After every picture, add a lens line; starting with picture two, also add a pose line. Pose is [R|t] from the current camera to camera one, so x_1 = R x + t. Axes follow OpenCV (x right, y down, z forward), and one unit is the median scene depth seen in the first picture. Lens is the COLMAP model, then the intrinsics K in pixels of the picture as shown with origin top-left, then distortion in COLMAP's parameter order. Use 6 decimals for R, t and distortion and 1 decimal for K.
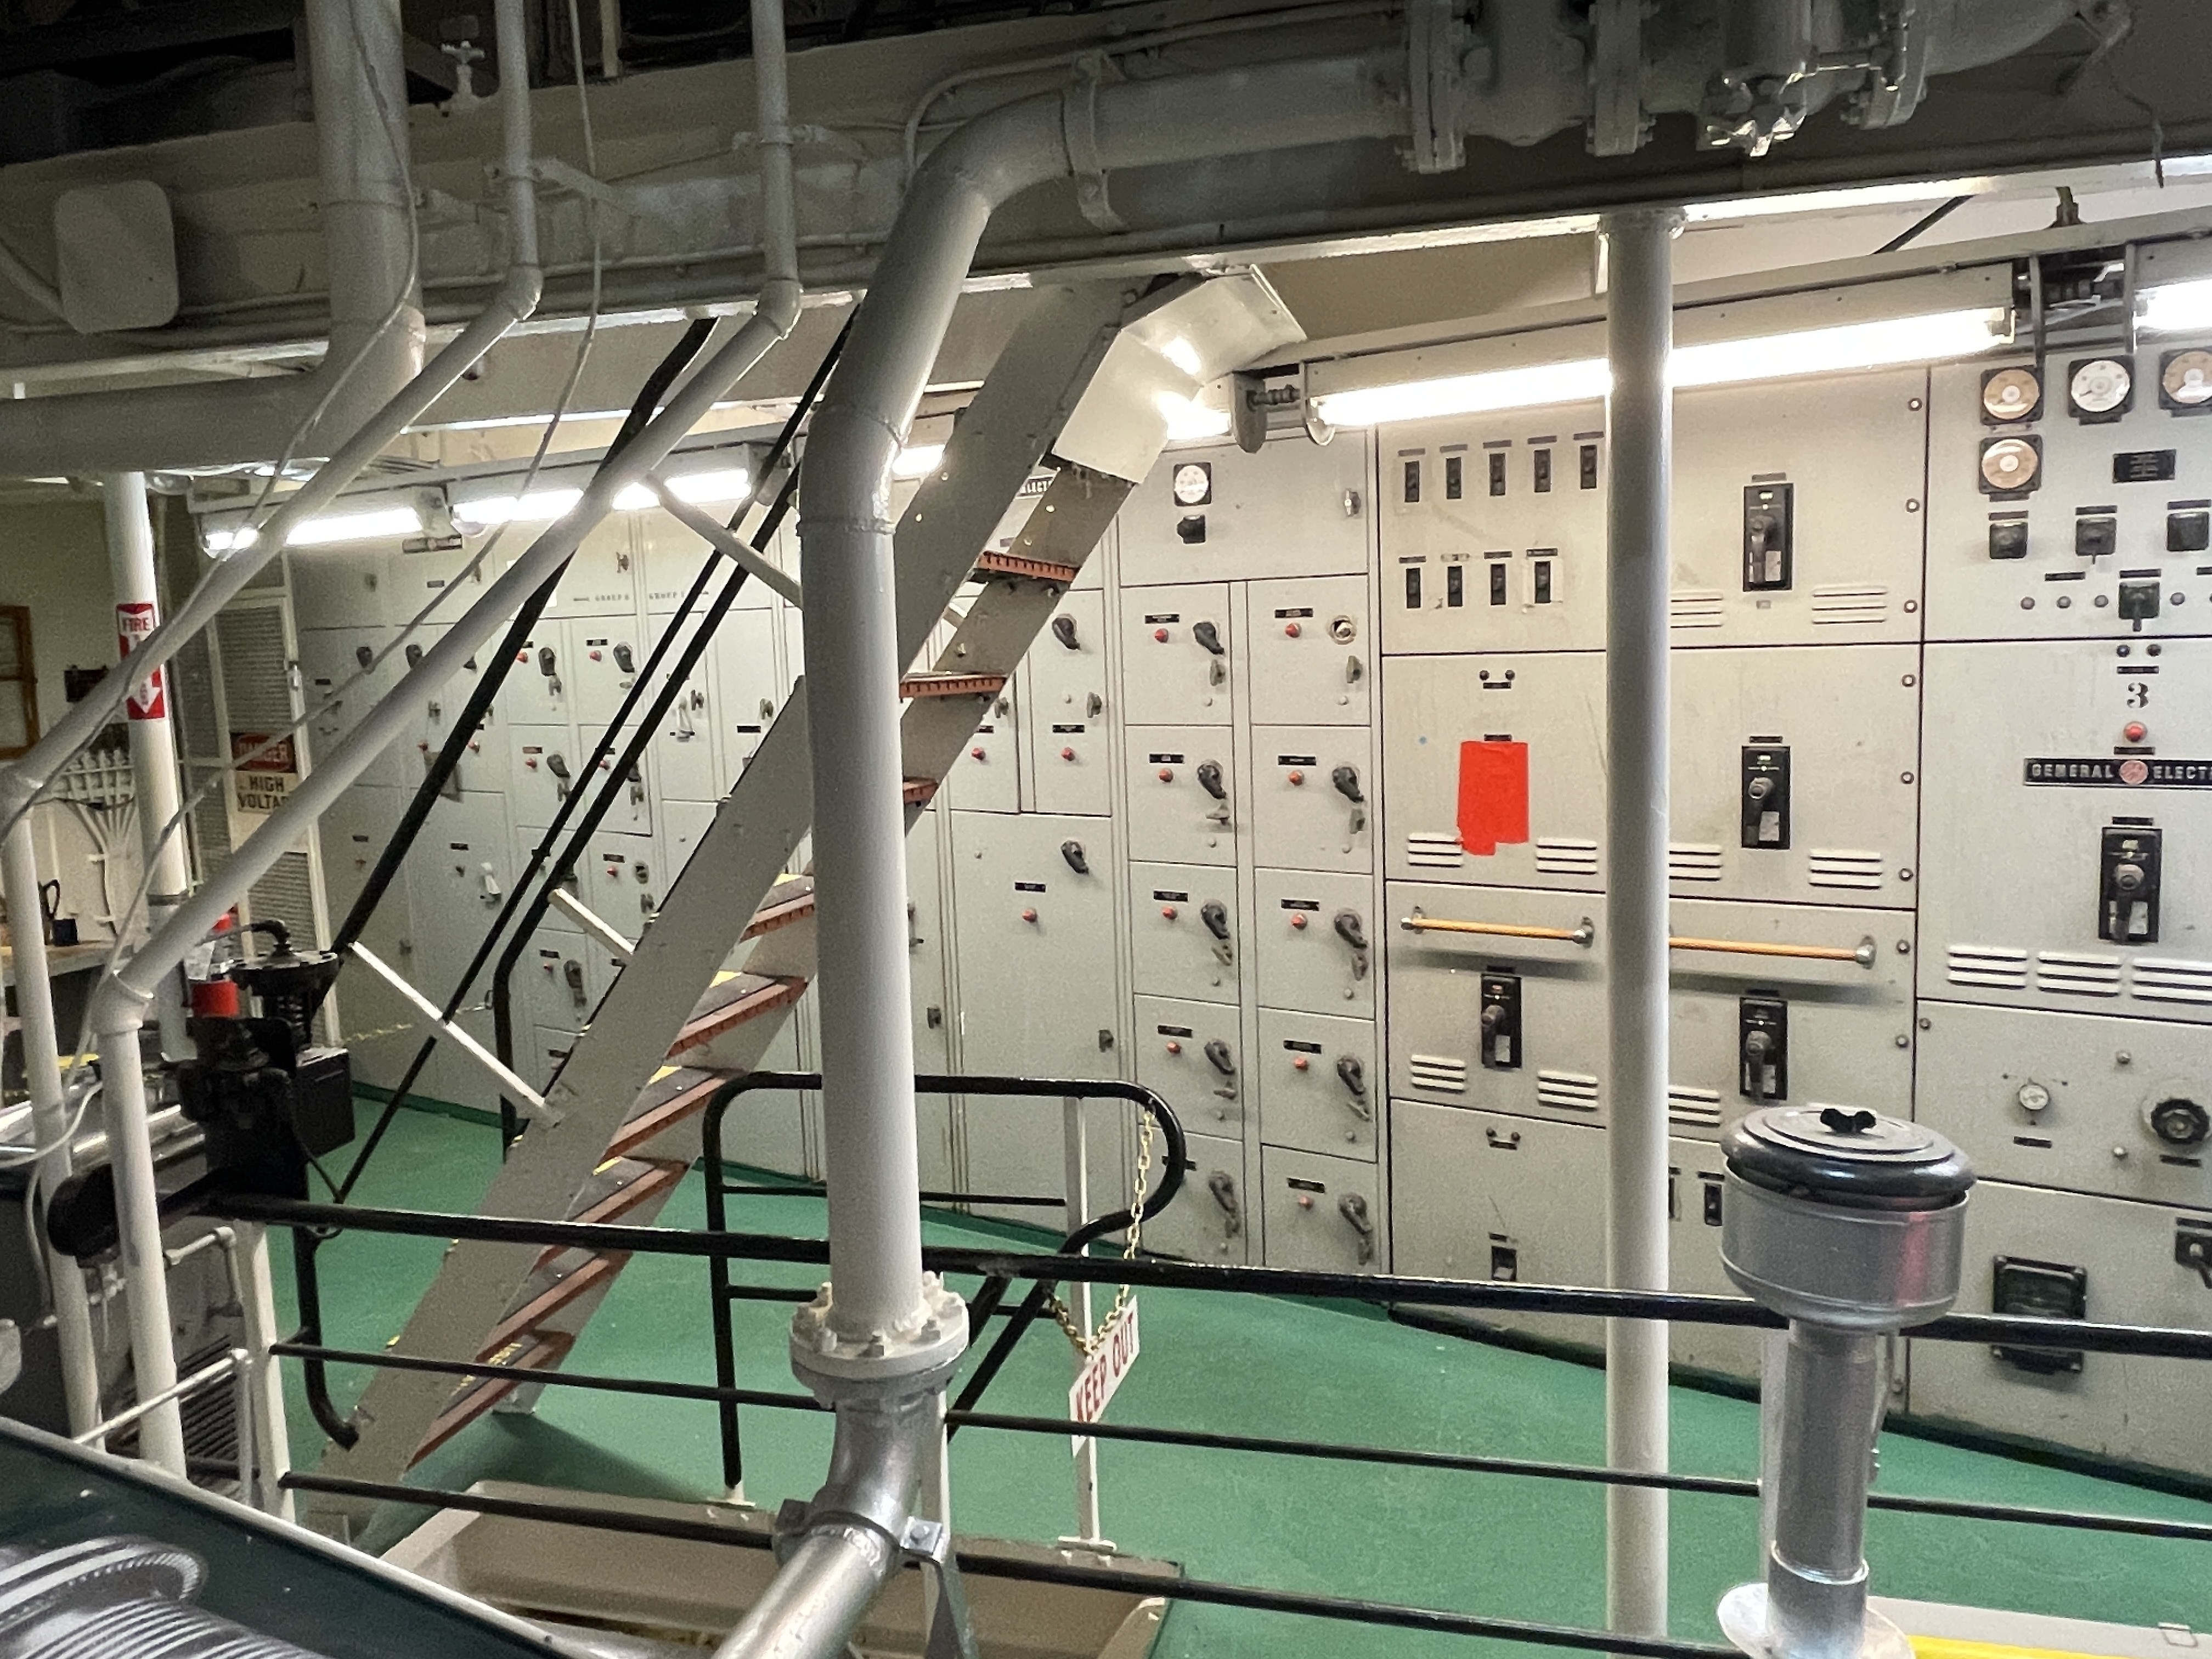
lens RADIAL K [[1610.6, 0, 1113.8], [0, 1610.6, 806.5], [0, 0, 1]] dist [-0.002612, -0.002845]
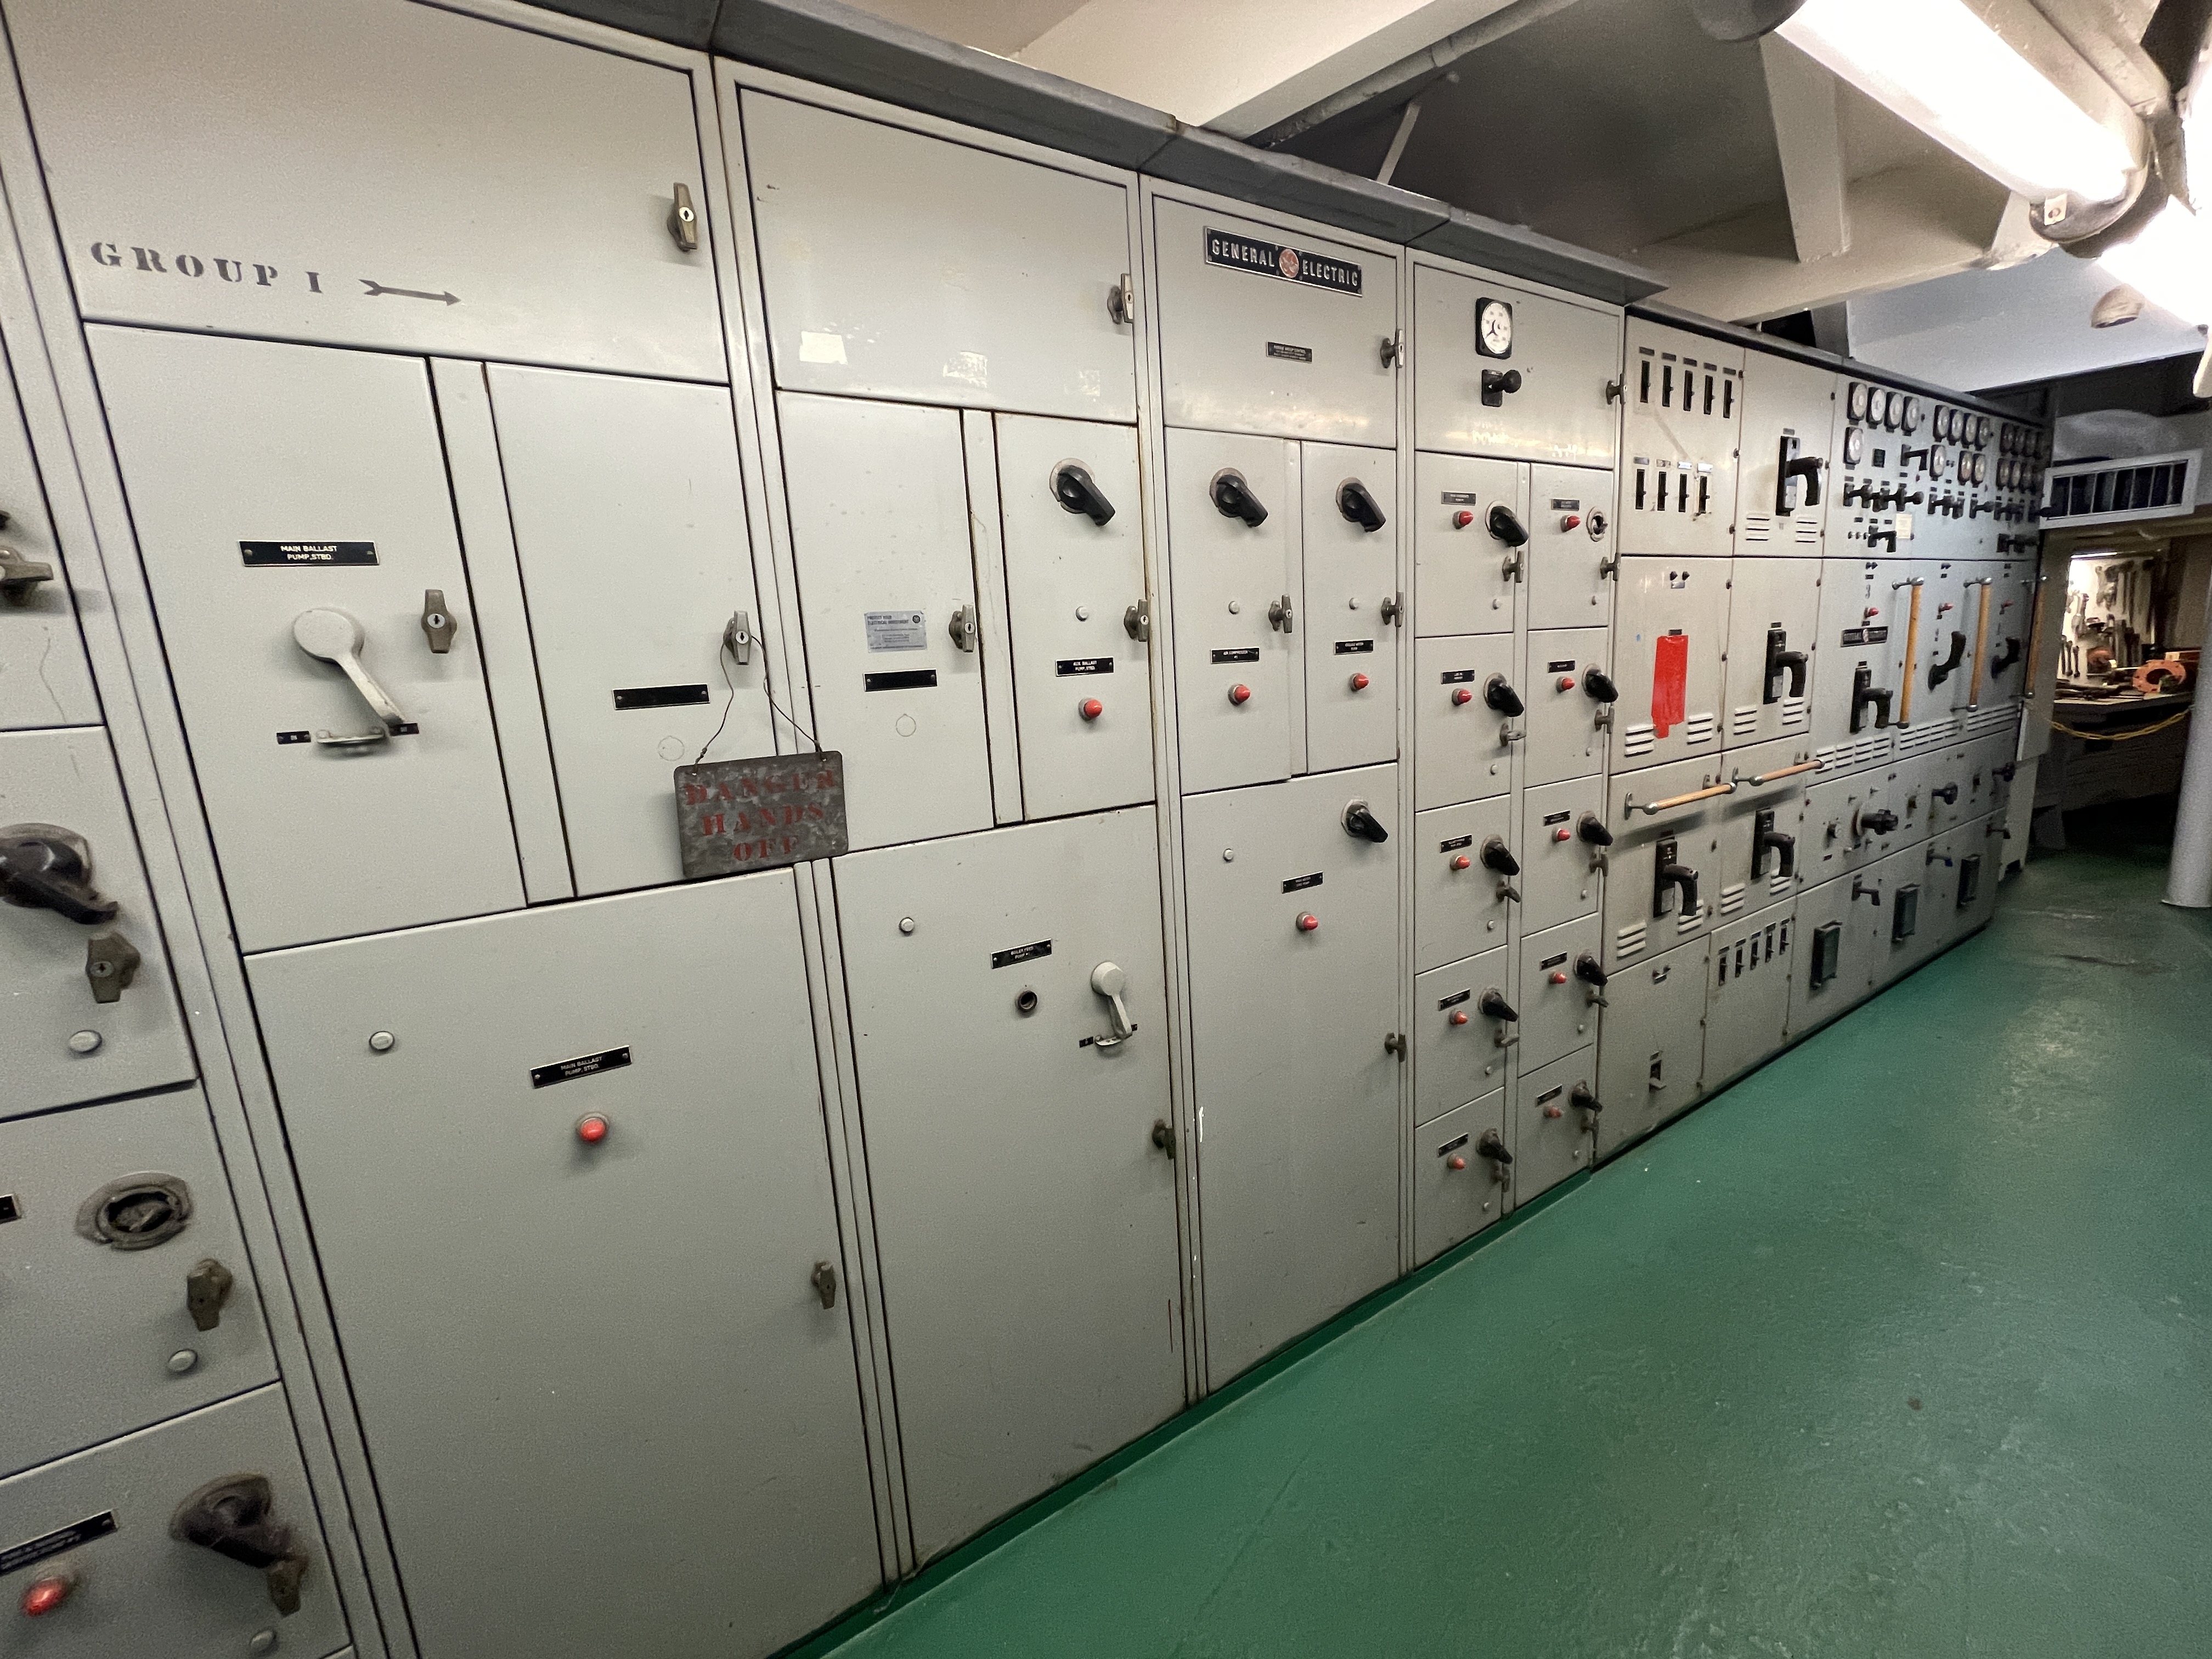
lens RADIAL K [[887.2, 0, 1109.4], [0, 887.2, 826.4], [0, 0, 1]] dist [-0.004639, 0.000599]
pose [[0.417566, -0.156529, 0.895062, -0.589113], [0.147806, 0.983632, 0.103063, -0.035575], [-0.896544, 0.089260, 0.433868, 1.257143]]
